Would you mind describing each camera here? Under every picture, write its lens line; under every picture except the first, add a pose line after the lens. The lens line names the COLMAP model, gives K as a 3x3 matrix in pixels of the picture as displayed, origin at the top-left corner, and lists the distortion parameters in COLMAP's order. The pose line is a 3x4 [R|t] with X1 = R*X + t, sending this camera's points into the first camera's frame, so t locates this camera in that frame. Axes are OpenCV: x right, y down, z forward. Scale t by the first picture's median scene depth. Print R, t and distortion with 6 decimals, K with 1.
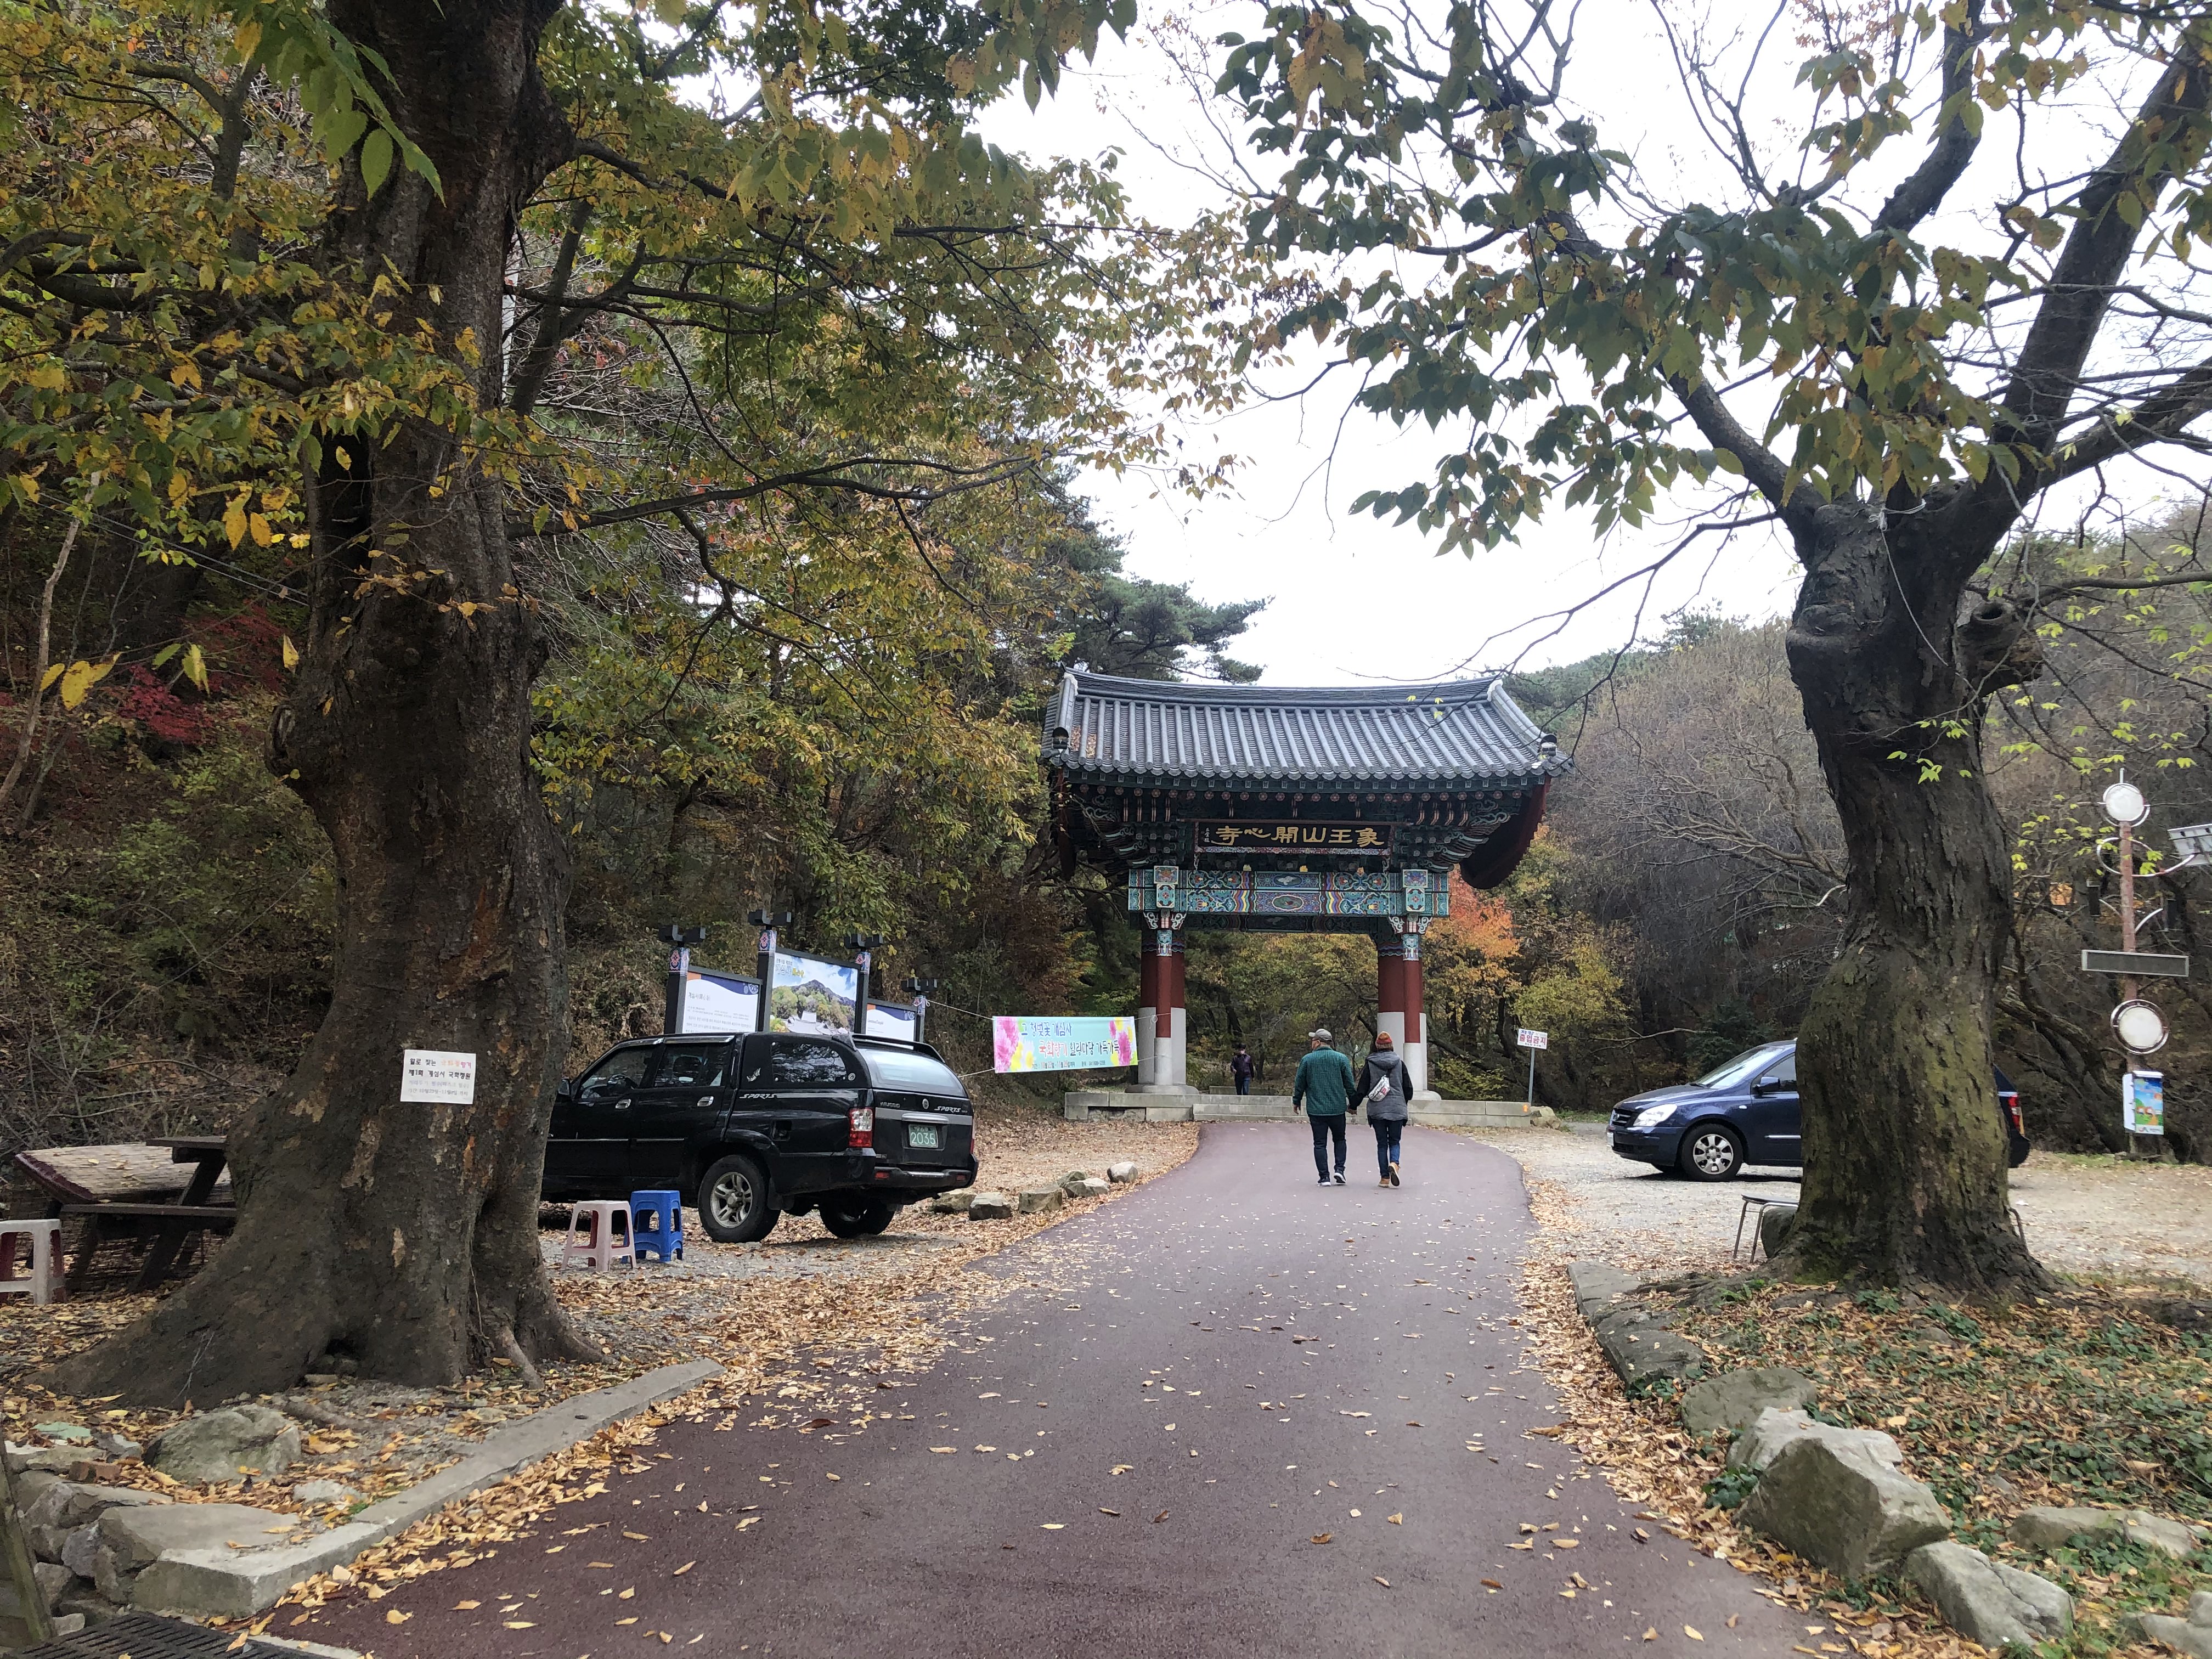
lens RADIAL K [[1825.5, 0, 1090.4], [0, 1825.5, 825.7], [0, 0, 1]] dist [0.052066, -0.029076]
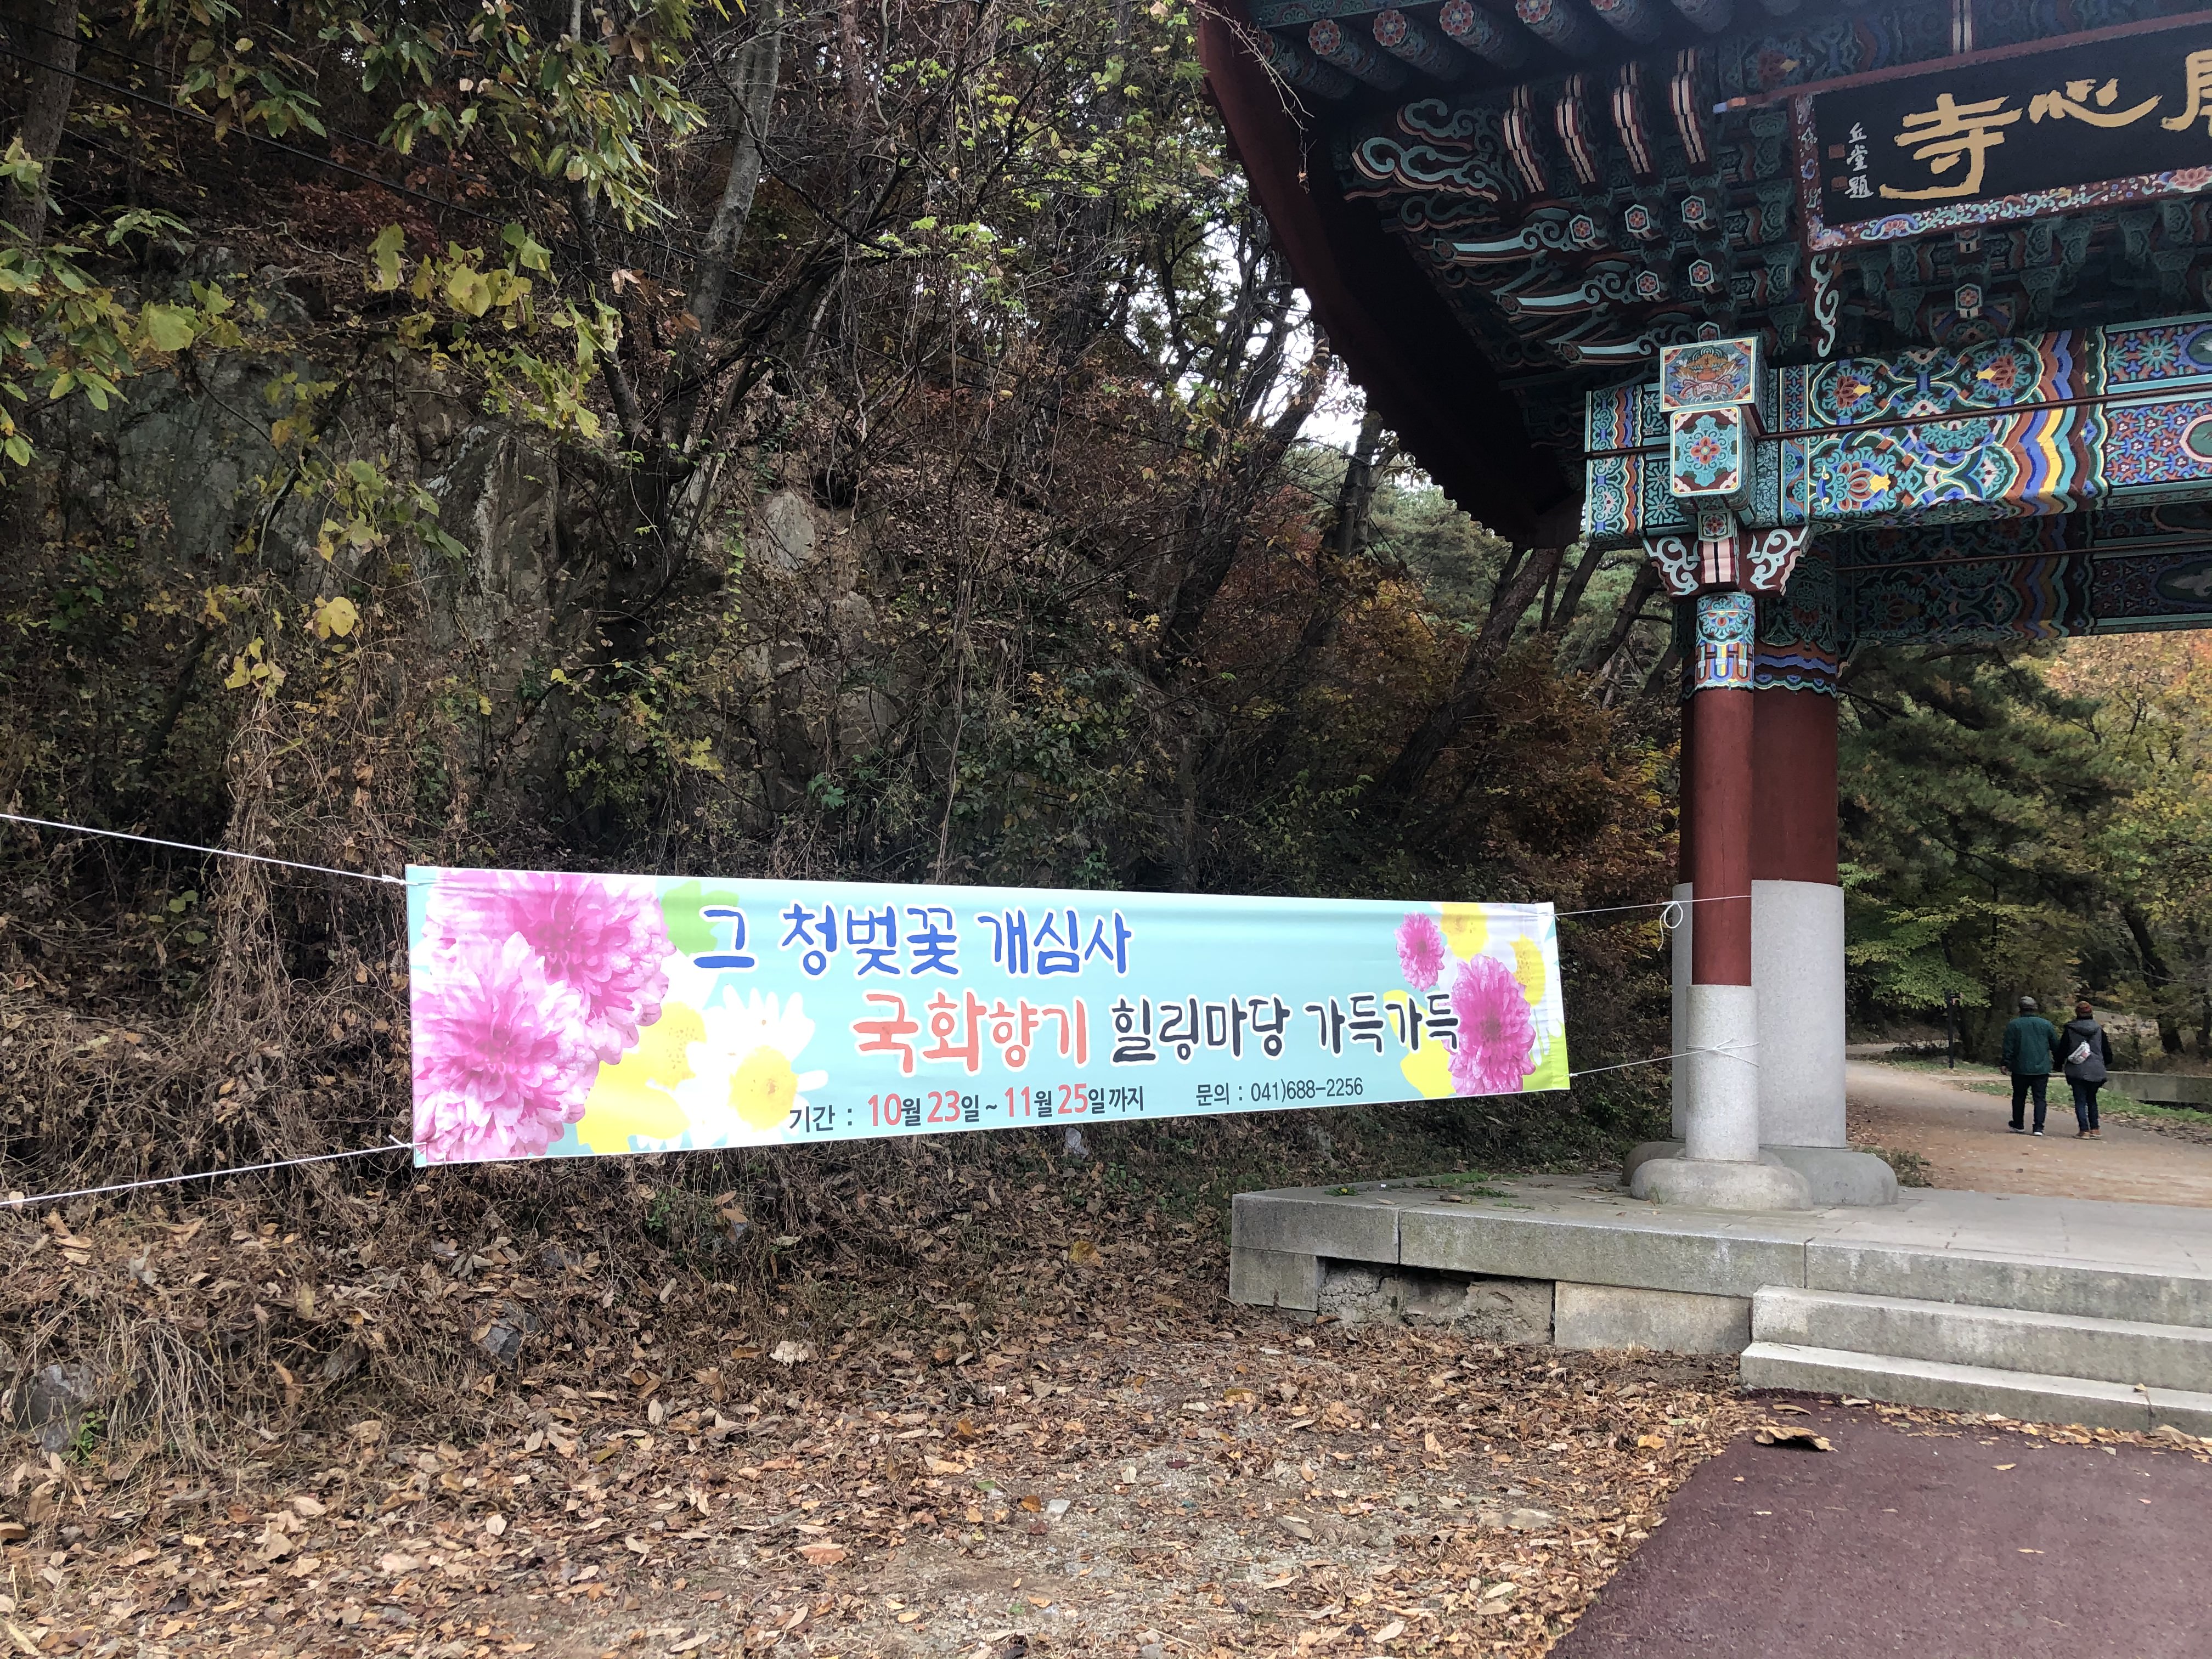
lens RADIAL K [[1825.5, 0, 1111.9], [0, 1825.5, 835.9], [0, 0, 1]] dist [0.052066, -0.029076]
pose [[0.903559, -0.029849, -0.427423, 0.076582], [0.042950, 0.998856, 0.021040, 0.085699], [0.426306, -0.037369, 0.903807, 0.728369]]
